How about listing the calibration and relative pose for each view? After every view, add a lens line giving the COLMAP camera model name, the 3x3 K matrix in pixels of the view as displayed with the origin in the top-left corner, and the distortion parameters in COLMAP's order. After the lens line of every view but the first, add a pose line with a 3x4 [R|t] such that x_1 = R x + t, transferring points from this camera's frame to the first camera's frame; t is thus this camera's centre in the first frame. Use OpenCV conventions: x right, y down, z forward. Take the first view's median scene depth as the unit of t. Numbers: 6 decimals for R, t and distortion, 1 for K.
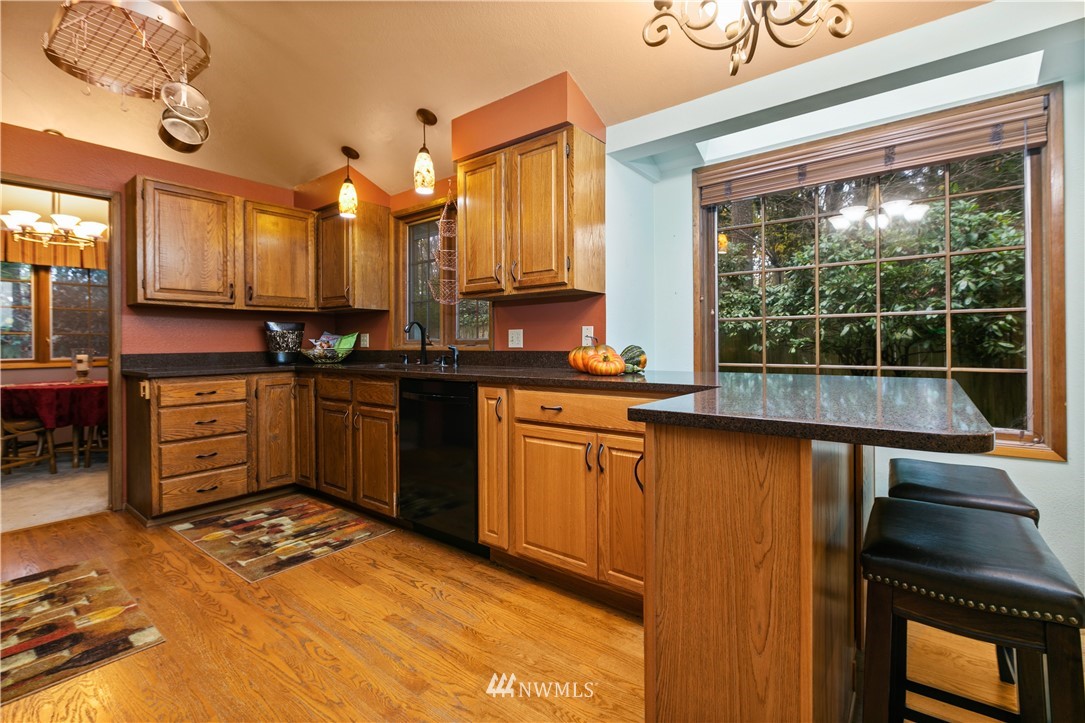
lens RADIAL K [[486.5, 0, 541.9], [0, 486.5, 343.9], [0, 0, 1]] dist [0.001004, -0.000659]
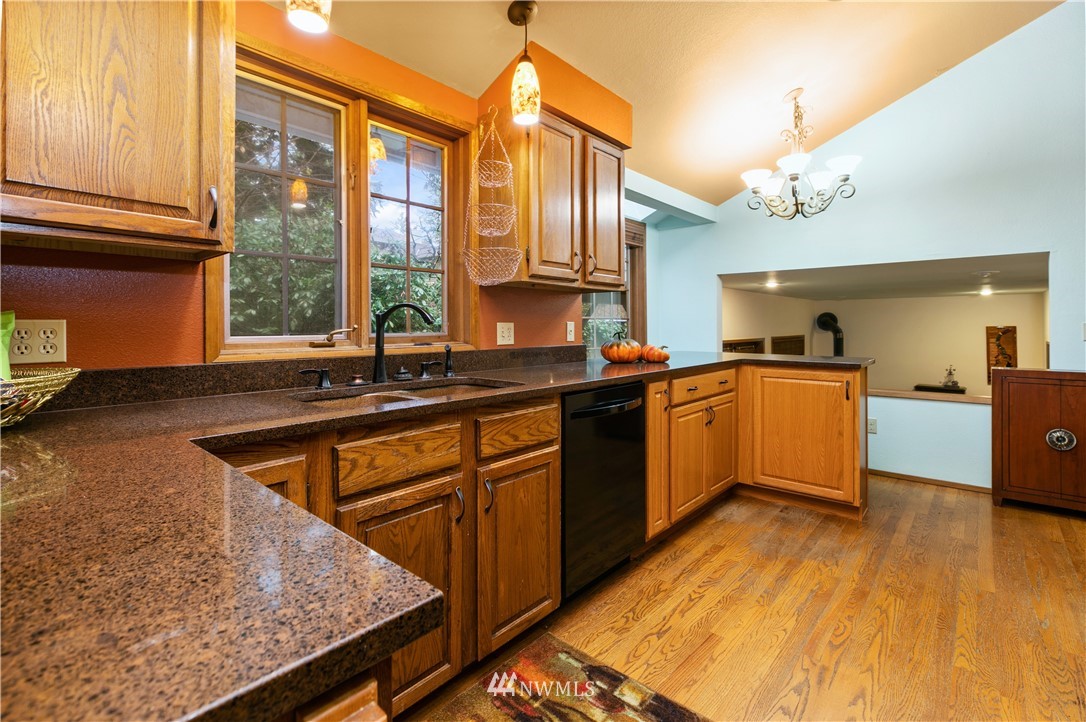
lens RADIAL K [[496.7, 0, 543.0], [0, 496.7, 341.7], [0, 0, 1]] dist [0.000945, 0.000026]
pose [[0.049288, -0.020198, 0.998580, -0.825064], [0.003169, 0.999794, 0.020066, -0.012480], [-0.998780, 0.002175, 0.049342, 0.842865]]
